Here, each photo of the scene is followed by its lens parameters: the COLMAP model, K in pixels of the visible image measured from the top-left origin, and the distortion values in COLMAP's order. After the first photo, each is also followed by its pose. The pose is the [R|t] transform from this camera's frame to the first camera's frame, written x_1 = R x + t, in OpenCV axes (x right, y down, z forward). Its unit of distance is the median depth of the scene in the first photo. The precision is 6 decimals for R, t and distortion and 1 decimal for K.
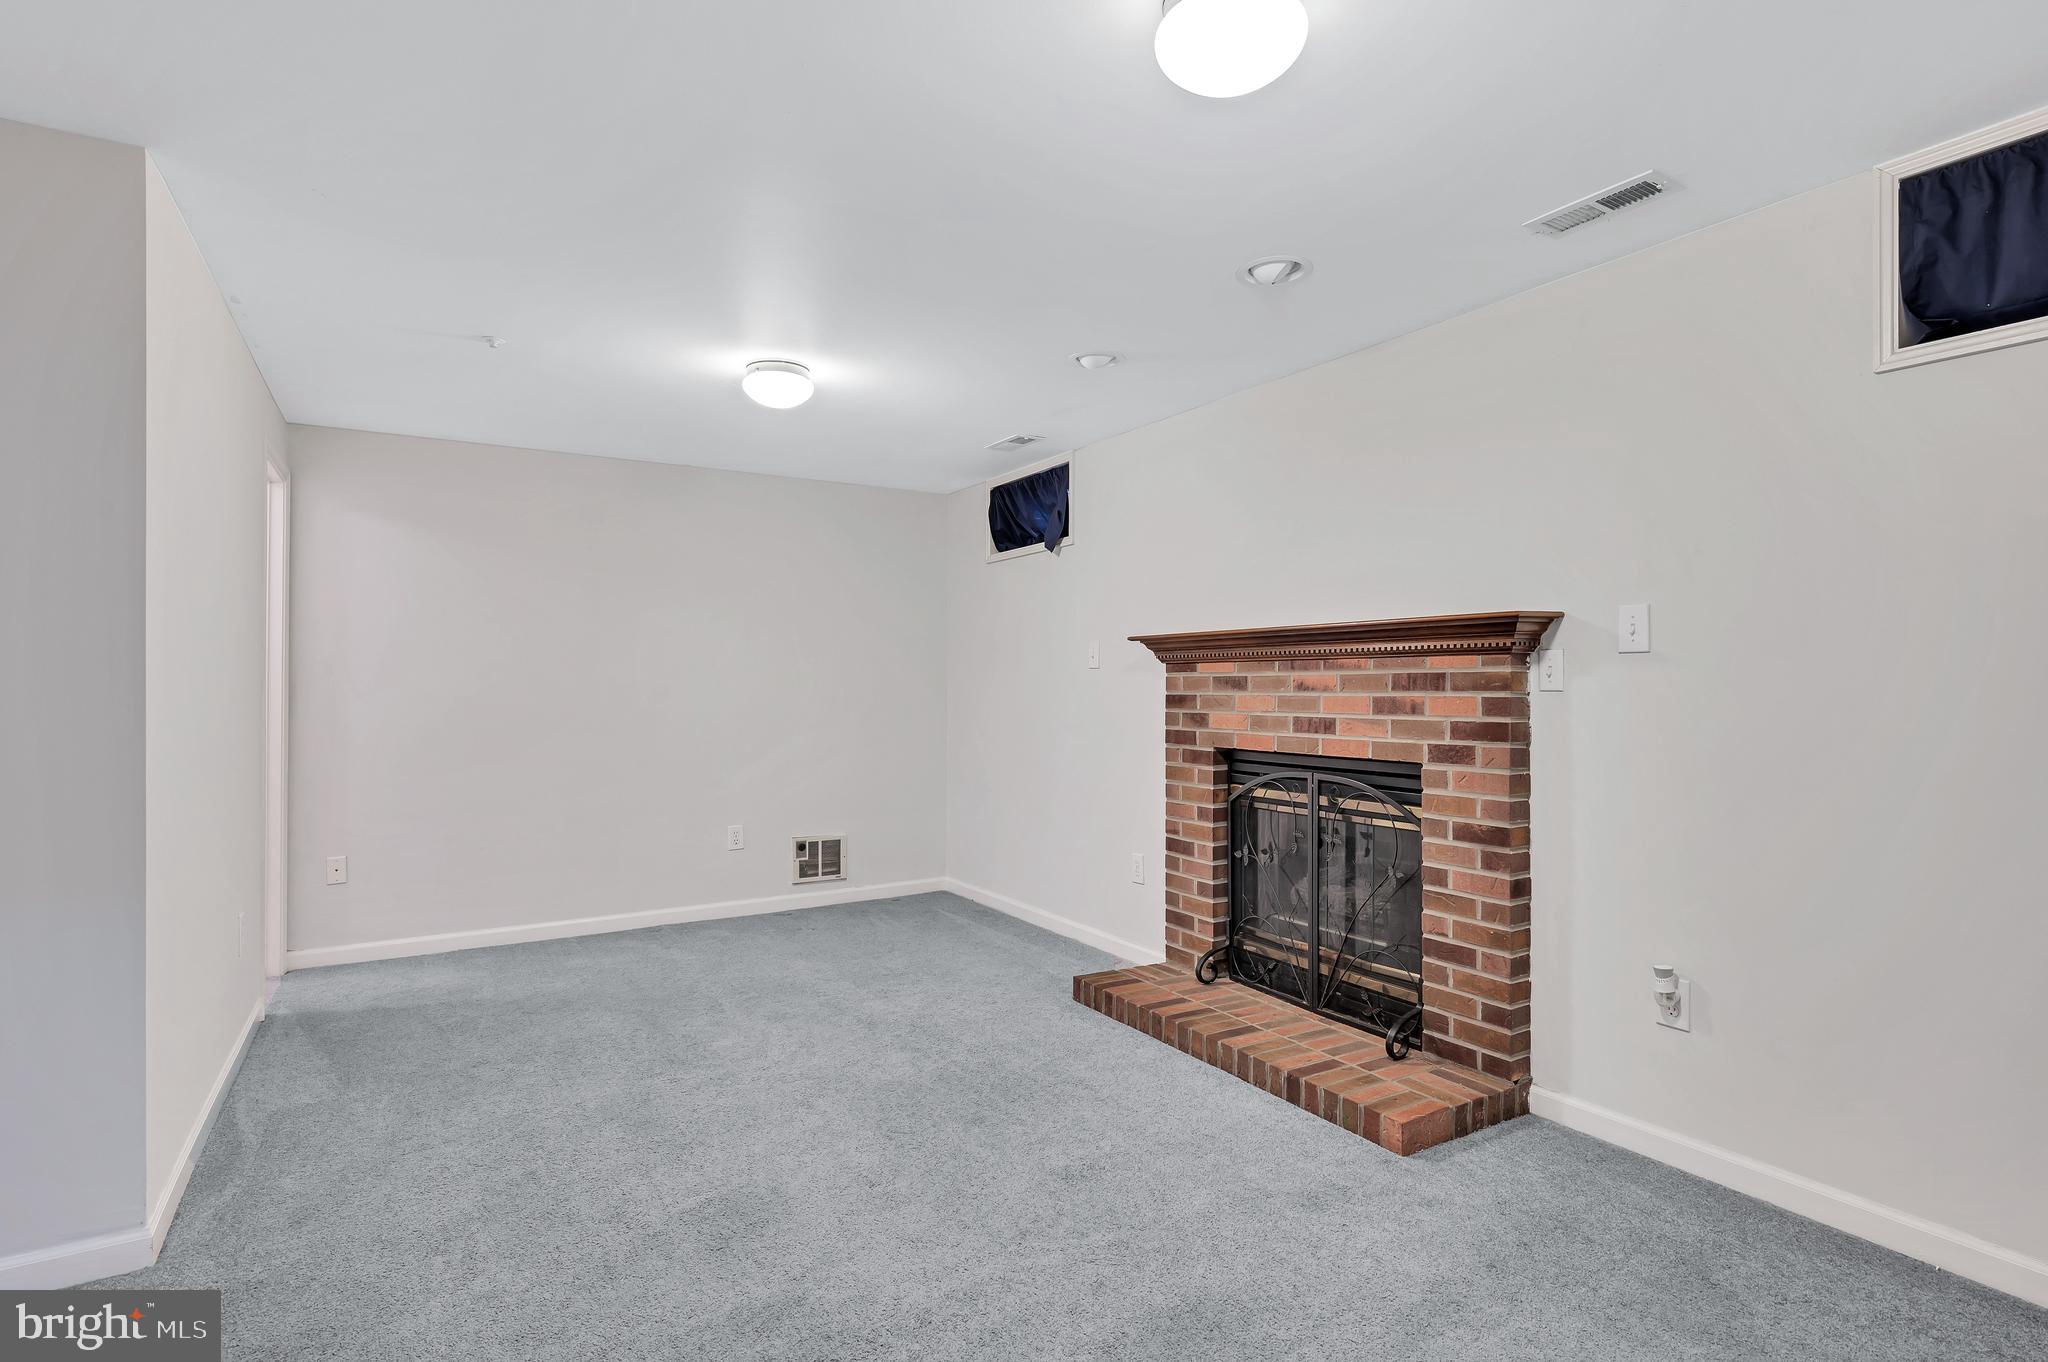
lens RADIAL K [[1013.2, 0, 1024.0], [0, 1013.2, 681.0], [0, 0, 1]] dist [-0.000274, 0.000007]
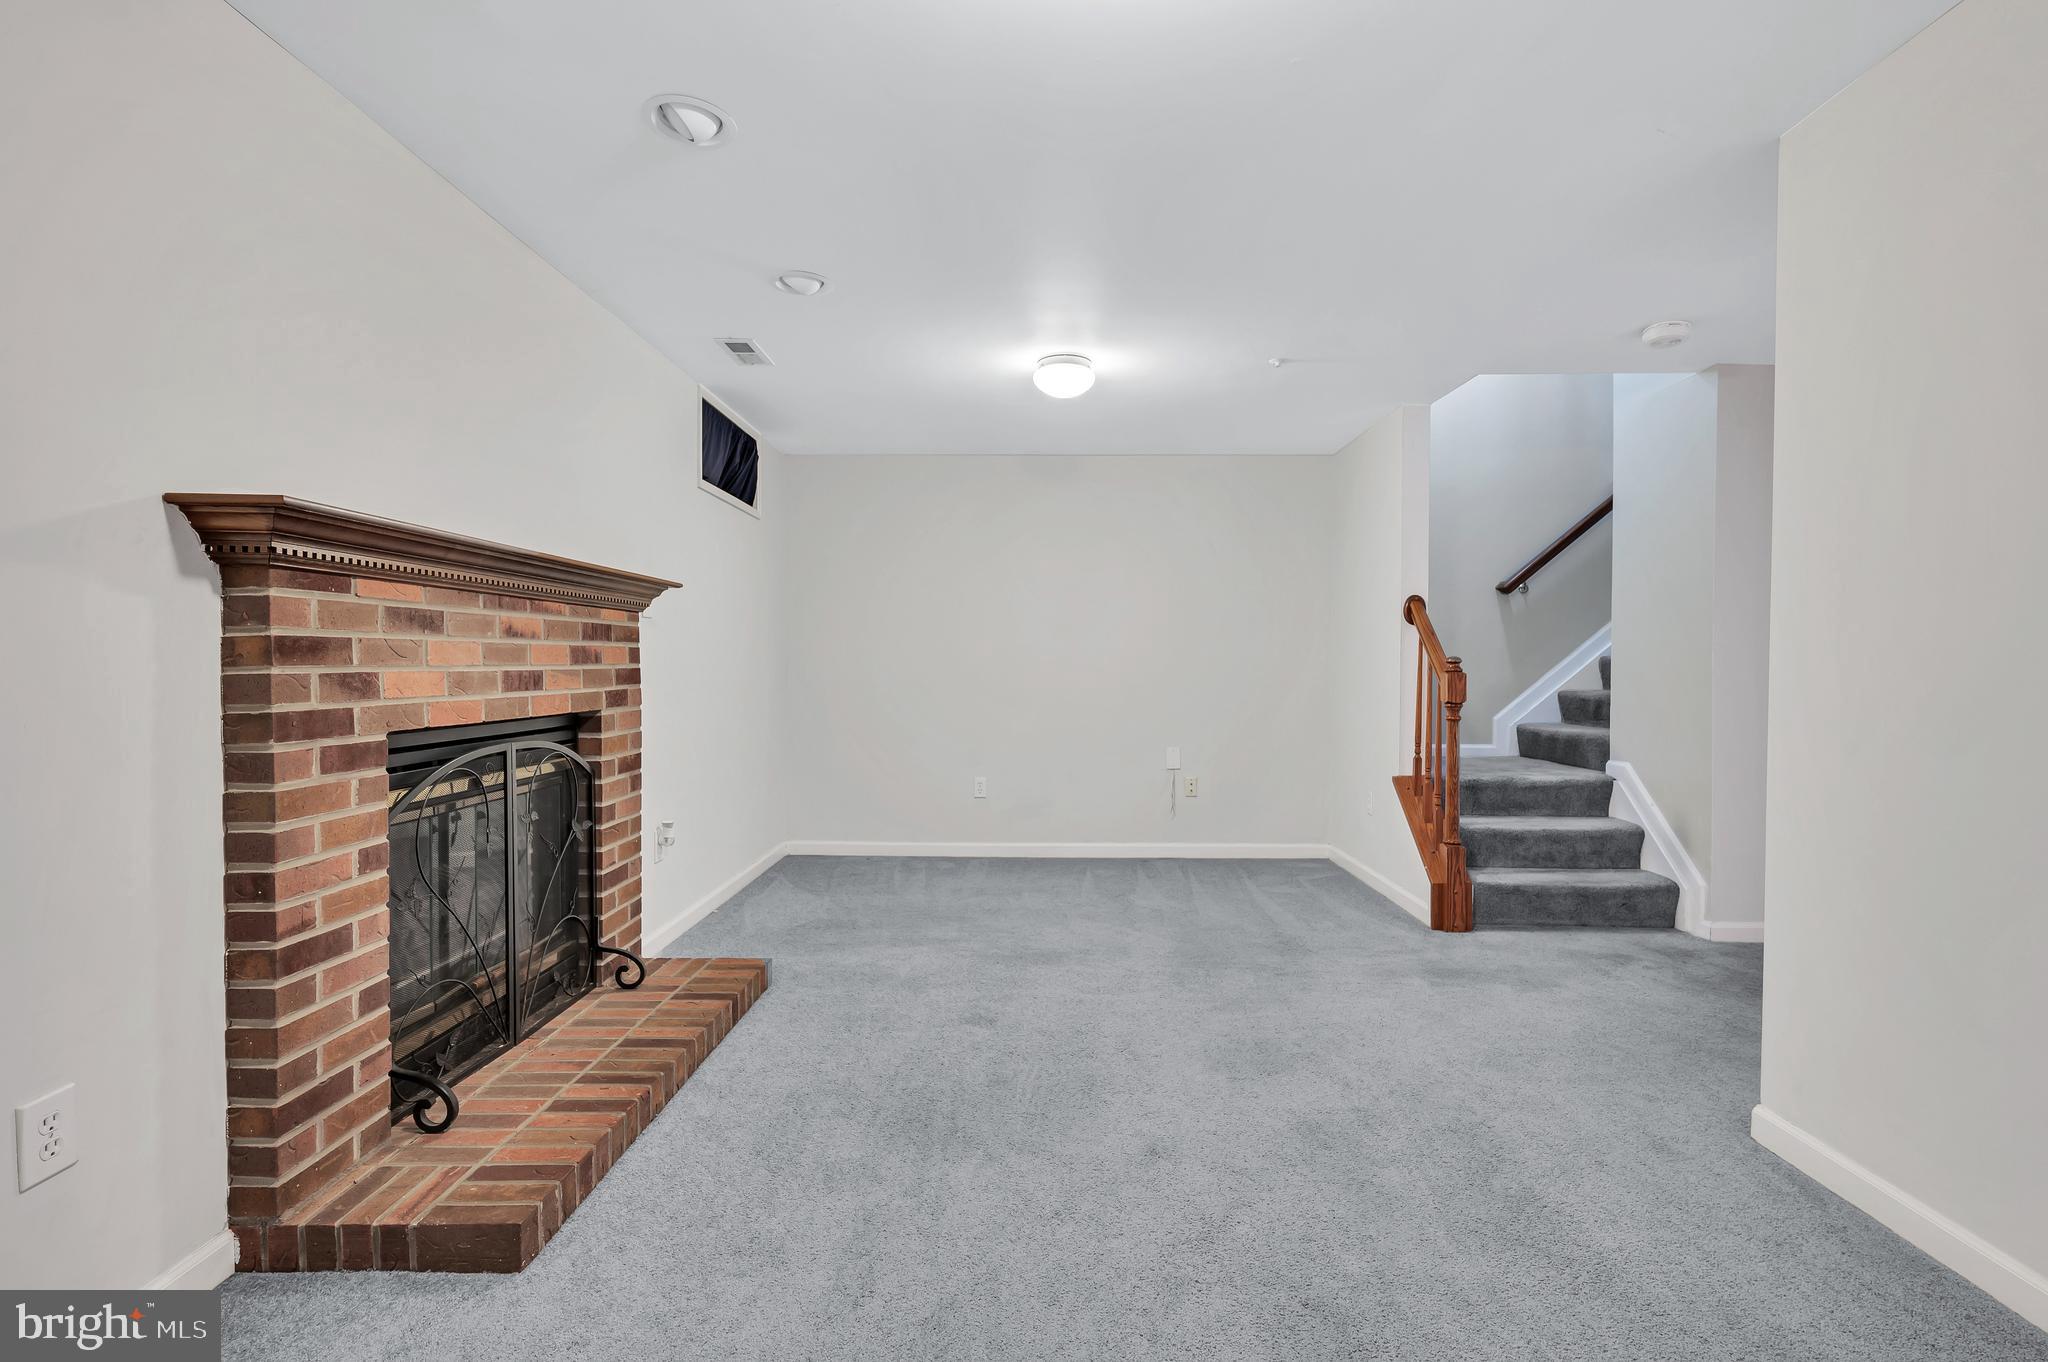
lens RADIAL K [[901.2, 0, 1024.0], [0, 901.2, 681.0], [0, 0, 1]] dist [-0.000132, 0.000096]
pose [[-0.841872, -0.009389, 0.539596, -0.409741], [-0.000990, 0.999874, 0.015853, 0.030989], [-0.539676, 0.012812, -0.841775, 1.328888]]
